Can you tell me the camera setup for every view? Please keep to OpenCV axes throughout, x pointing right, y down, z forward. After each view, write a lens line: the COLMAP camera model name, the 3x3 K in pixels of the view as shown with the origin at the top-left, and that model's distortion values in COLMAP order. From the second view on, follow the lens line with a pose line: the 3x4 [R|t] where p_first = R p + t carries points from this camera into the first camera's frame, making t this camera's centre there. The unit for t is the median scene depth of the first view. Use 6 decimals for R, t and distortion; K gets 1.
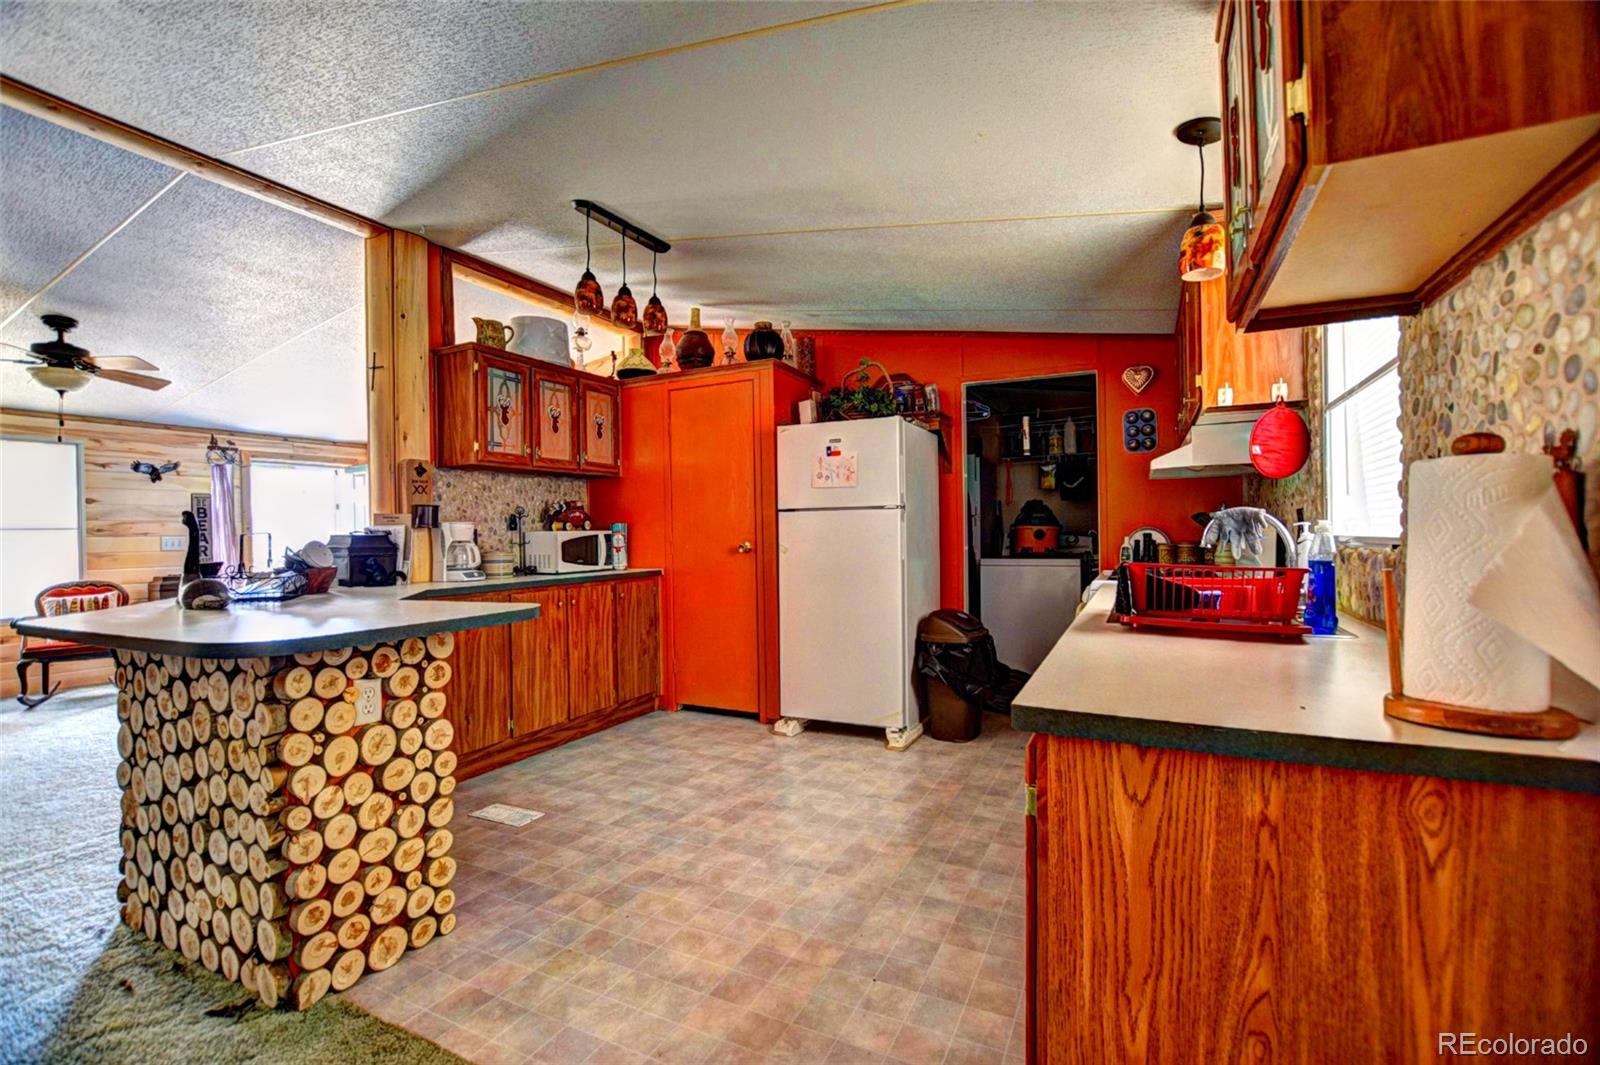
lens RADIAL K [[704.8, 0, 798.1], [0, 704.8, 536.9], [0, 0, 1]] dist [-0.032330, 0.003353]
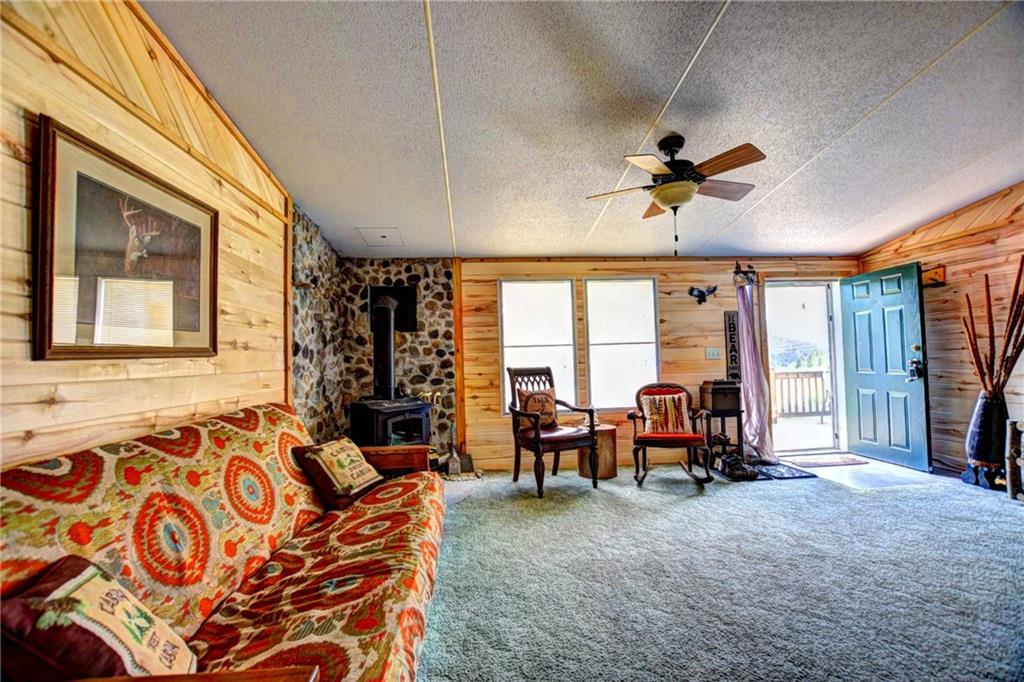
lens RADIAL K [[451.1, 0, 510.8], [0, 451.1, 343.8], [0, 0, 1]] dist [-0.032330, 0.003353]
pose [[0.515524, -0.026204, -0.856475, -0.576519], [0.012917, 0.999656, -0.022810, 0.008303], [0.856778, 0.000696, 0.515685, 0.395314]]
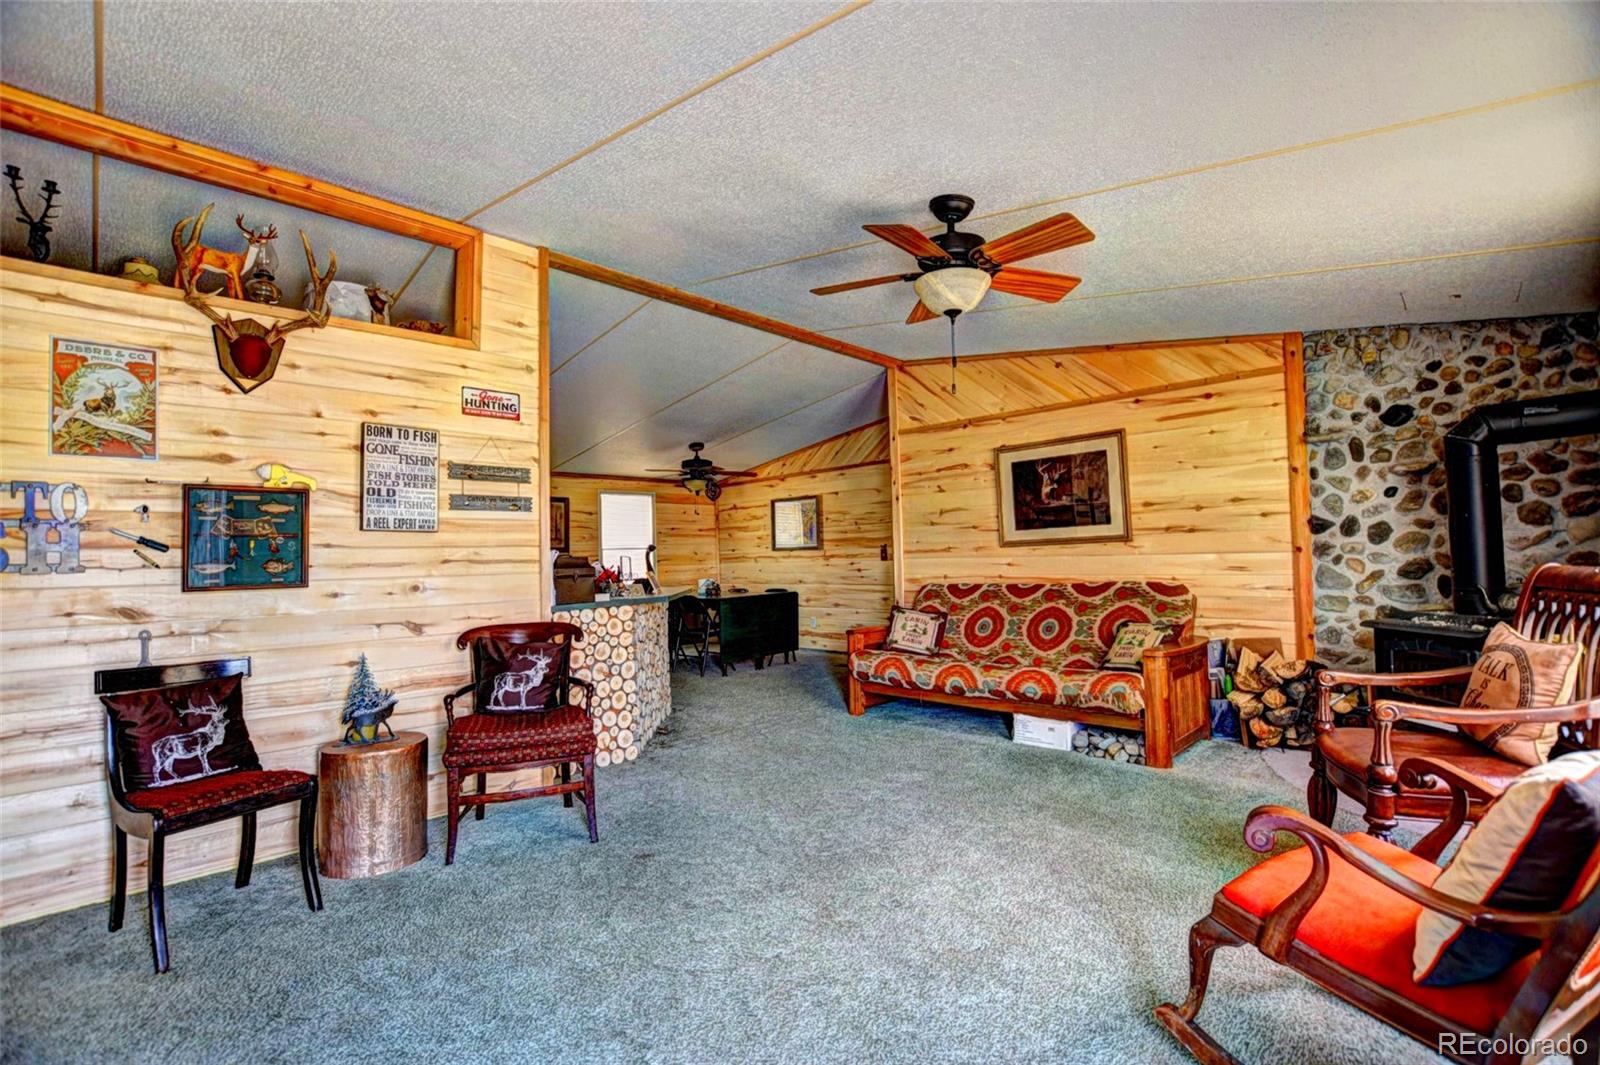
lens RADIAL K [[704.8, 0, 798.1], [0, 704.8, 536.9], [0, 0, 1]] dist [-0.032330, 0.003353]
pose [[-0.950516, 0.045673, 0.307301, -1.045664], [0.039614, 0.998879, -0.025928, 0.008180], [-0.308140, -0.012471, -0.951259, 1.535365]]
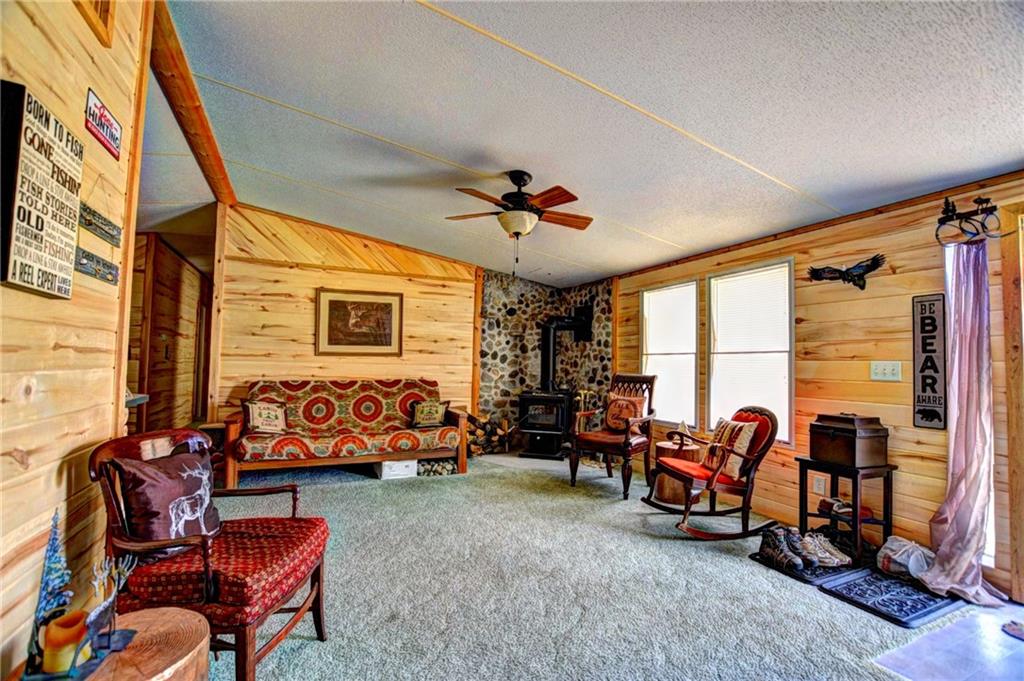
lens RADIAL K [[451.1, 0, 510.8], [0, 451.1, 343.3], [0, 0, 1]] dist [-0.032330, 0.003353]
pose [[-0.630504, -0.033311, -0.775471, -0.435619], [-0.017395, 0.999434, -0.028788, 0.001213], [0.775991, -0.004662, -0.630727, 1.369121]]
